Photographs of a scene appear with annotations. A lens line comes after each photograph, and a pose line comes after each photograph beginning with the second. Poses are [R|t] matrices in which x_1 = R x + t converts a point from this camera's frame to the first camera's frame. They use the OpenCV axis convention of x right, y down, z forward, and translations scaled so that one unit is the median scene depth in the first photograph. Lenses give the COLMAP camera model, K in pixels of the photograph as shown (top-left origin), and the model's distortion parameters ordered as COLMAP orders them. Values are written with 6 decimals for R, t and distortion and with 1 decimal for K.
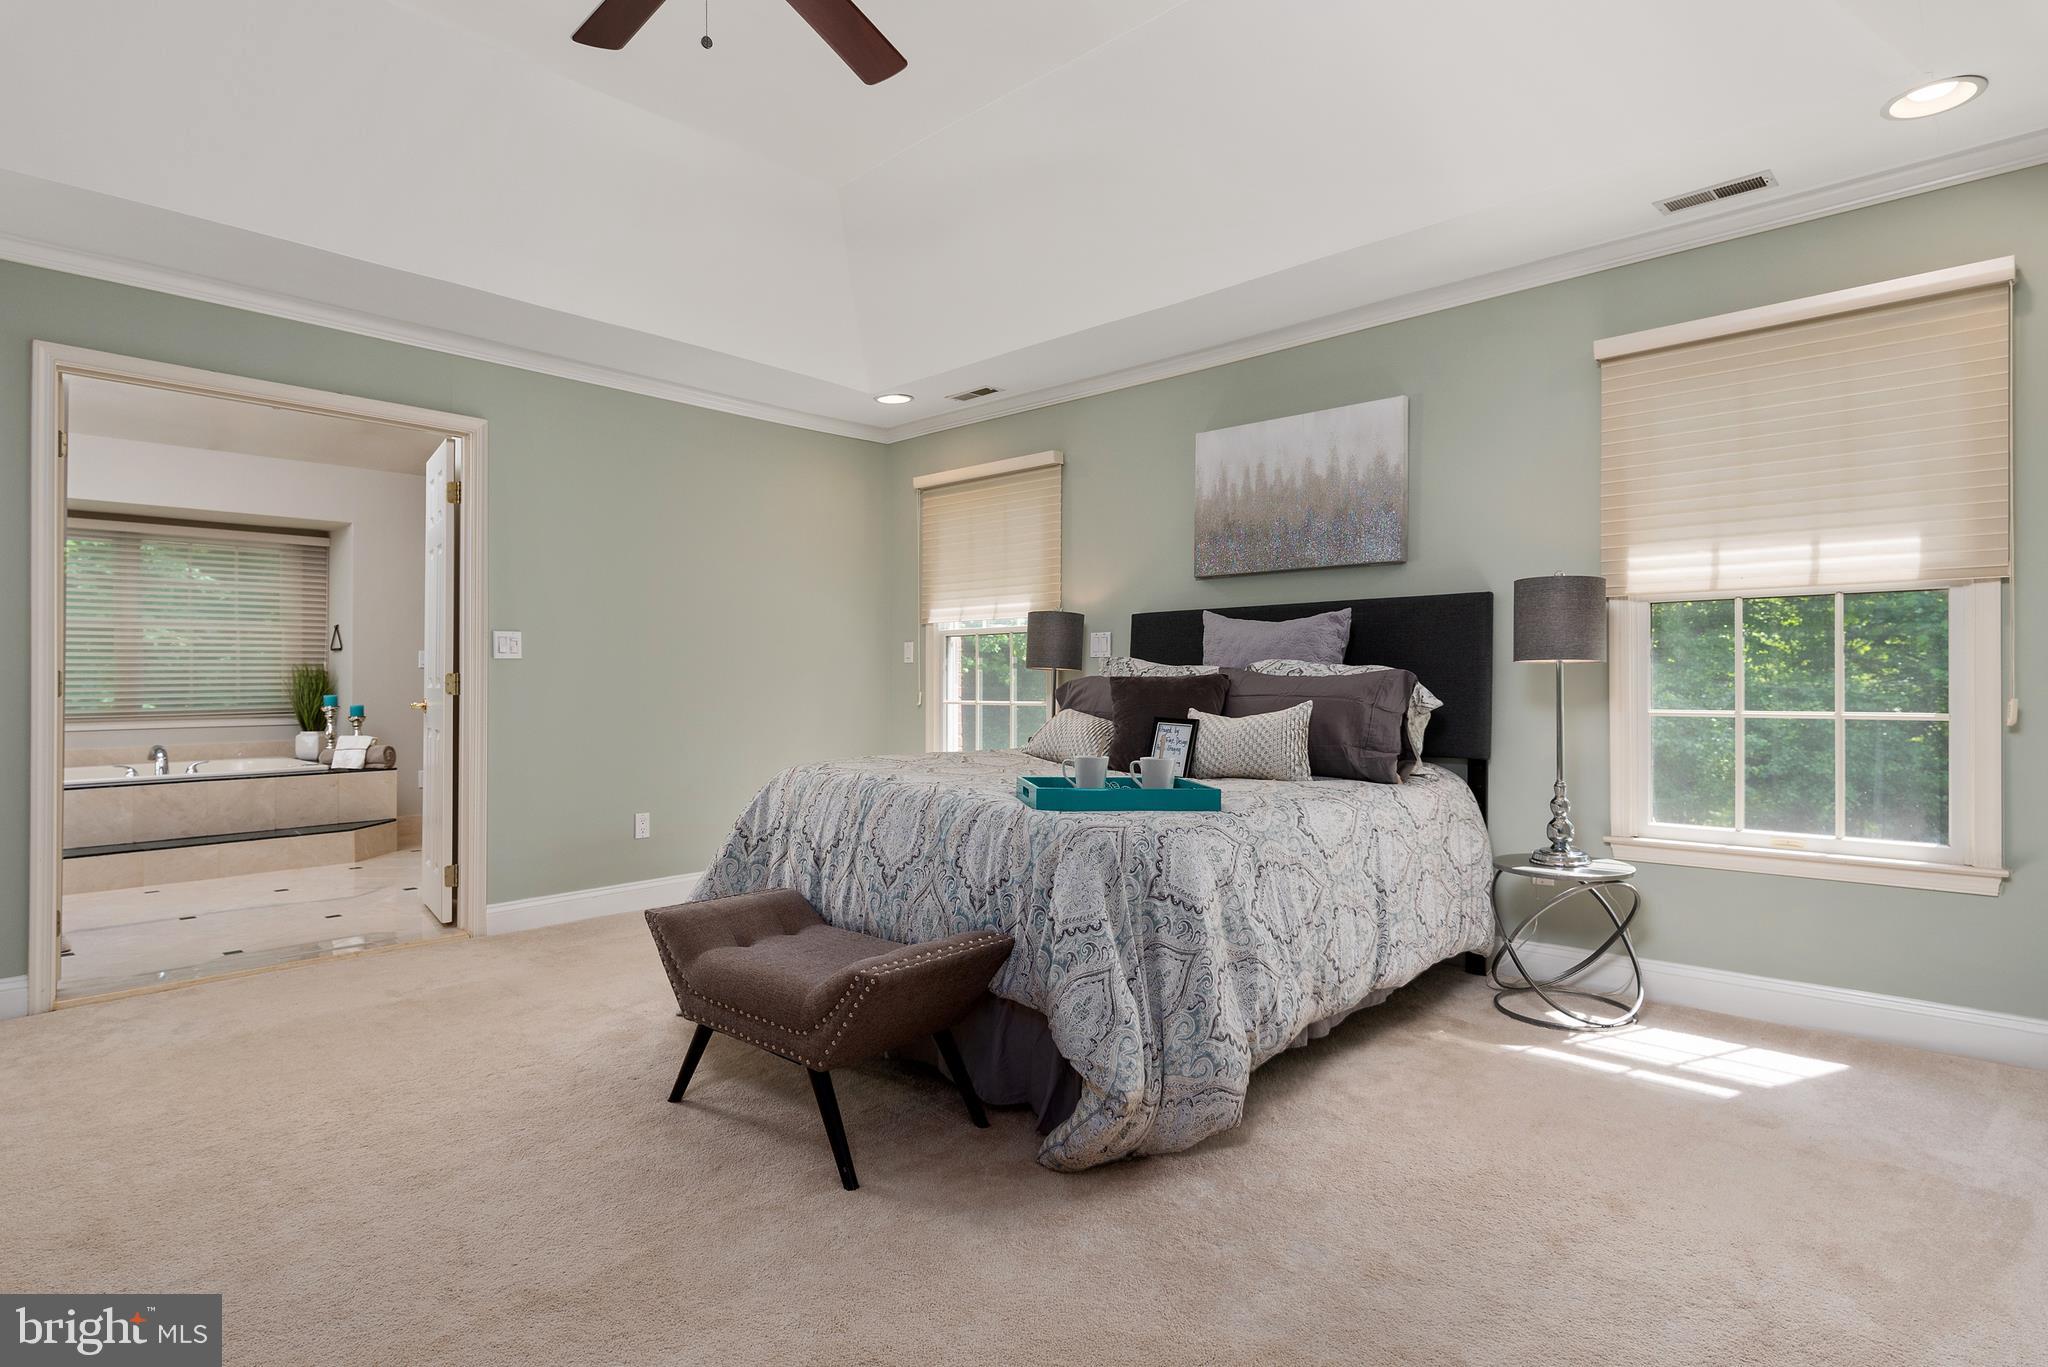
lens RADIAL K [[1044.1, 0, 1031.7], [0, 1044.1, 691.5], [0, 0, 1]] dist [-0.002738, -0.000513]
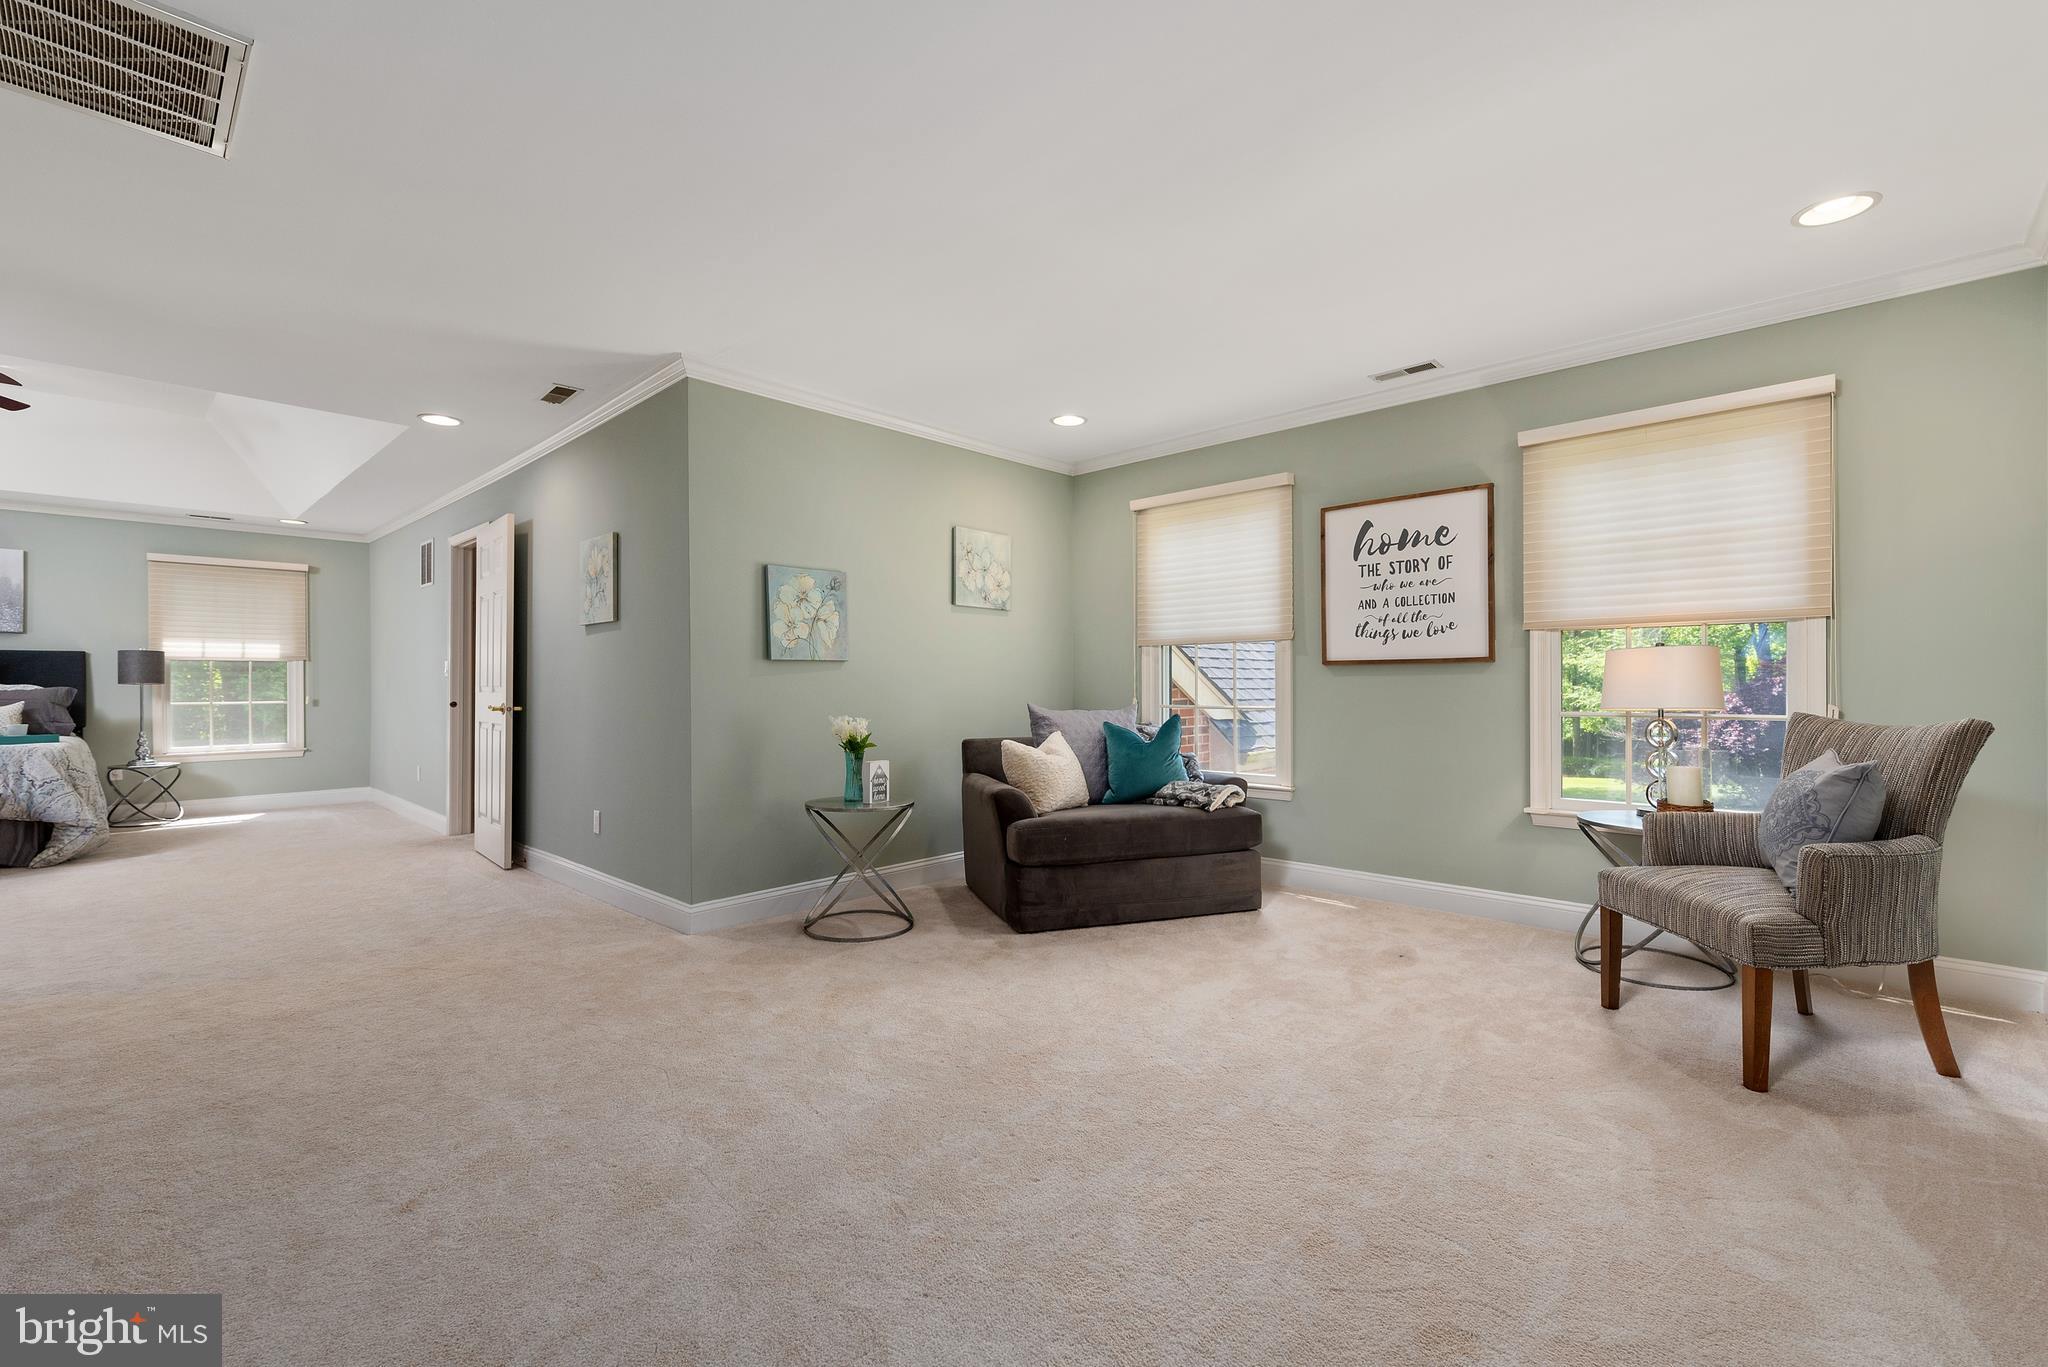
lens RADIAL K [[887.4, 0, 1034.2], [0, 887.4, 684.0], [0, 0, 1]] dist [0.007680, -0.000252]
pose [[0.017755, -0.001979, 0.999840, -1.231391], [0.005008, 0.999986, 0.001890, -0.016389], [-0.999830, 0.004973, 0.017765, -0.907385]]
